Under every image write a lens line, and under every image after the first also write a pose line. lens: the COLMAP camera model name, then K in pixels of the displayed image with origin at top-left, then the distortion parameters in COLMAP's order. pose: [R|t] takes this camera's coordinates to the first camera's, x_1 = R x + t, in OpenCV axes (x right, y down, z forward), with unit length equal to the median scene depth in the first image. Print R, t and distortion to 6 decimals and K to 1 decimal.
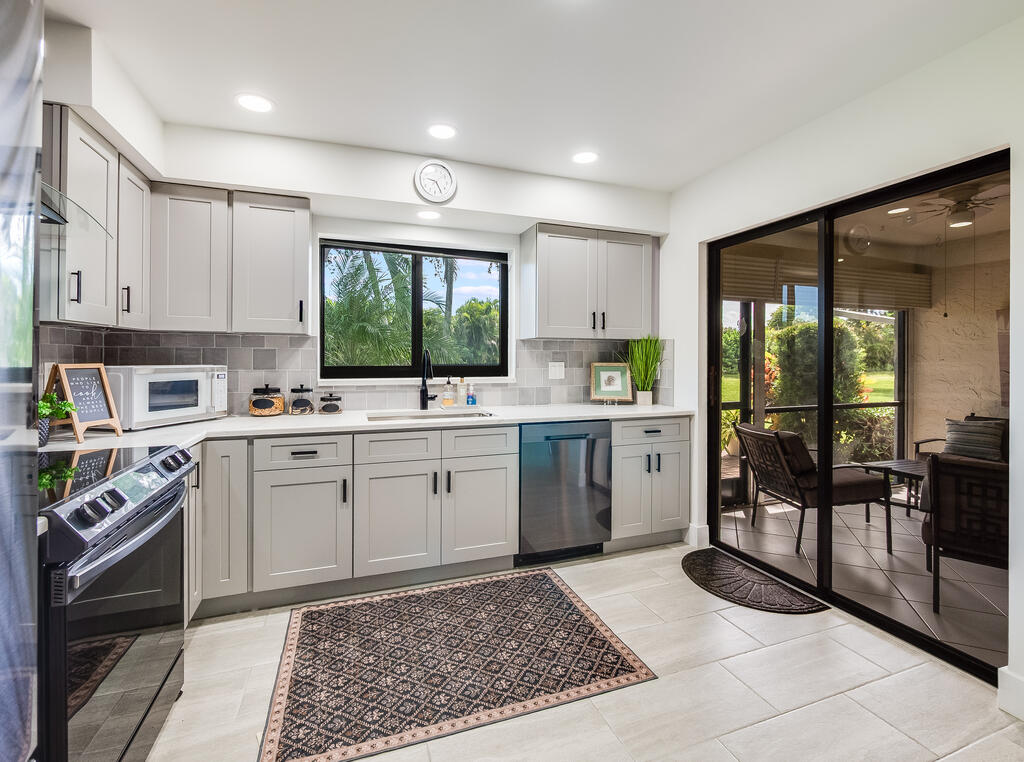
lens RADIAL K [[454.6, 0, 505.6], [0, 454.6, 362.0], [0, 0, 1]] dist [-0.002475, 0.000223]
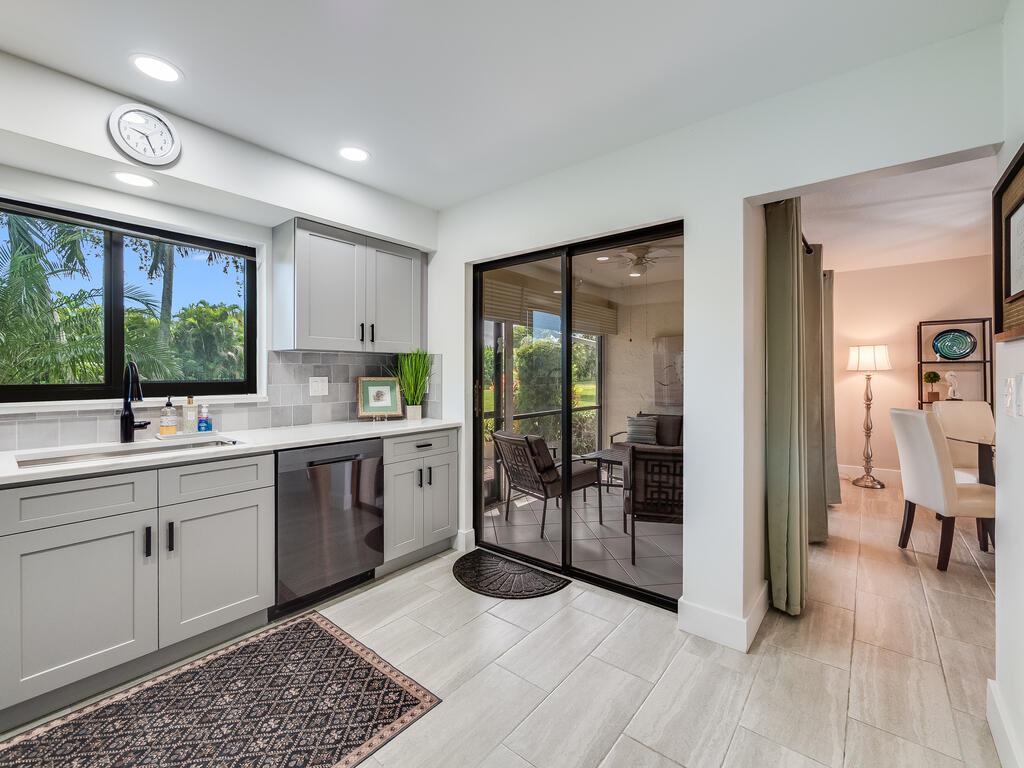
lens RADIAL K [[439.2, 0, 508.5], [0, 439.2, 375.8], [0, 0, 1]] dist [-0.001756, -0.000284]
pose [[0.858278, -0.004996, 0.513161, -0.013261], [0.004978, 0.999987, 0.001408, -0.001558], [-0.513162, 0.001346, 0.858291, 0.071381]]
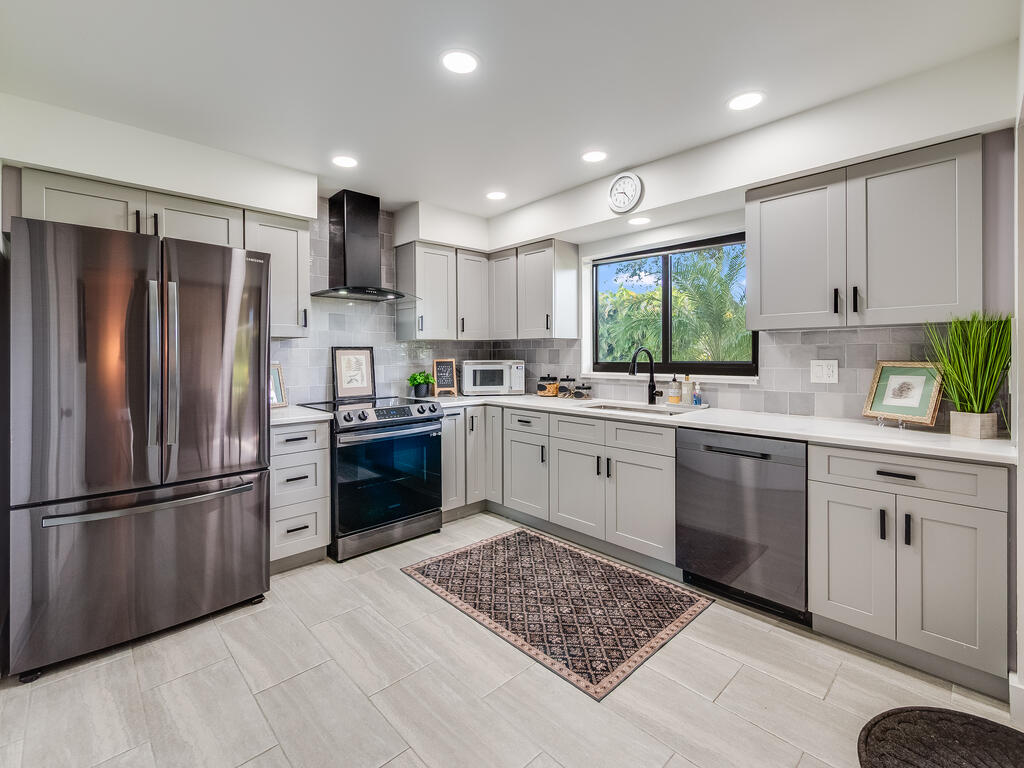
lens RADIAL K [[465.6, 0, 511.5], [0, 465.6, 358.1], [0, 0, 1]] dist [0.000397, 0.000170]
pose [[0.408386, 0.004493, -0.912798, 0.683328], [-0.000341, 0.999989, 0.004769, -0.007307], [0.912809, -0.001637, 0.408383, 0.271633]]
